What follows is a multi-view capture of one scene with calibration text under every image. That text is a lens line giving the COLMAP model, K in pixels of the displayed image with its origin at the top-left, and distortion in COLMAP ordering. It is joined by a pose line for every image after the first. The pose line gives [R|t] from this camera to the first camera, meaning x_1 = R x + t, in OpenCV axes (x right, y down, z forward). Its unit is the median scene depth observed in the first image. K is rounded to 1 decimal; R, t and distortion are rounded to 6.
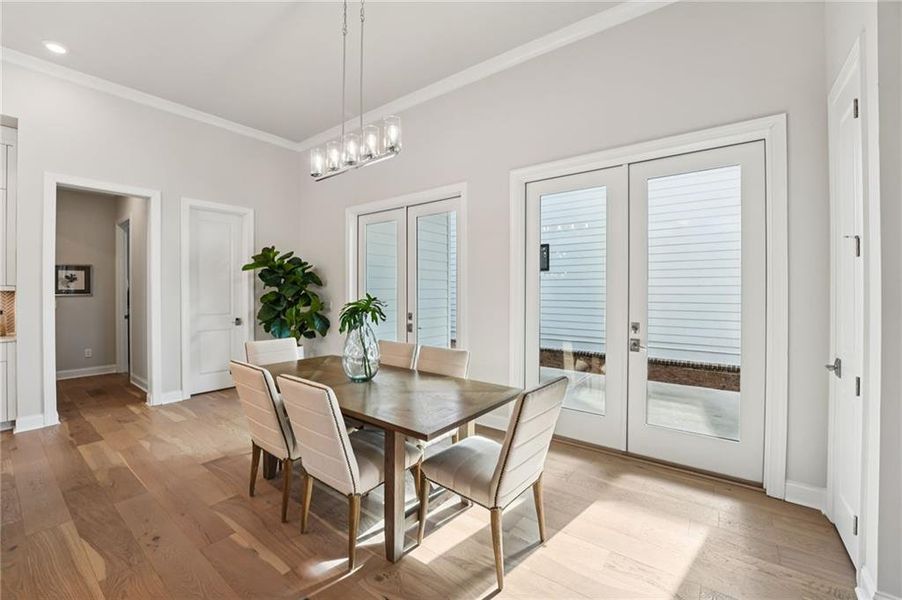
lens RADIAL K [[369.6, 0, 444.4], [0, 369.6, 293.0], [0, 0, 1]] dist [-0.028755, 0.003543]
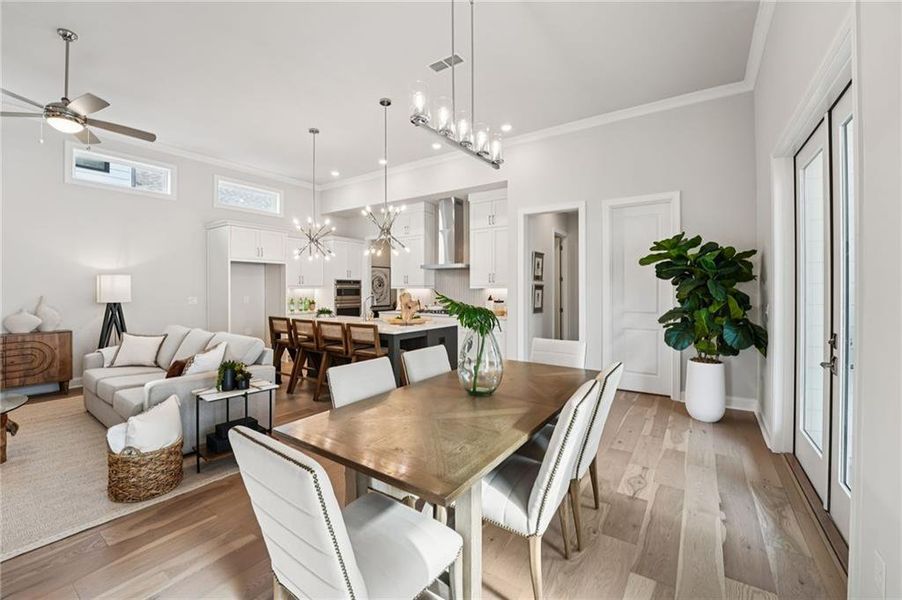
lens RADIAL K [[369.6, 0, 446.4], [0, 369.6, 291.4], [0, 0, 1]] dist [-0.028755, 0.003543]
pose [[0.054807, 0.006347, -0.998477, 0.304568], [-0.004227, 0.999972, 0.006124, -0.000936], [0.998488, 0.003885, 0.054832, 0.445114]]
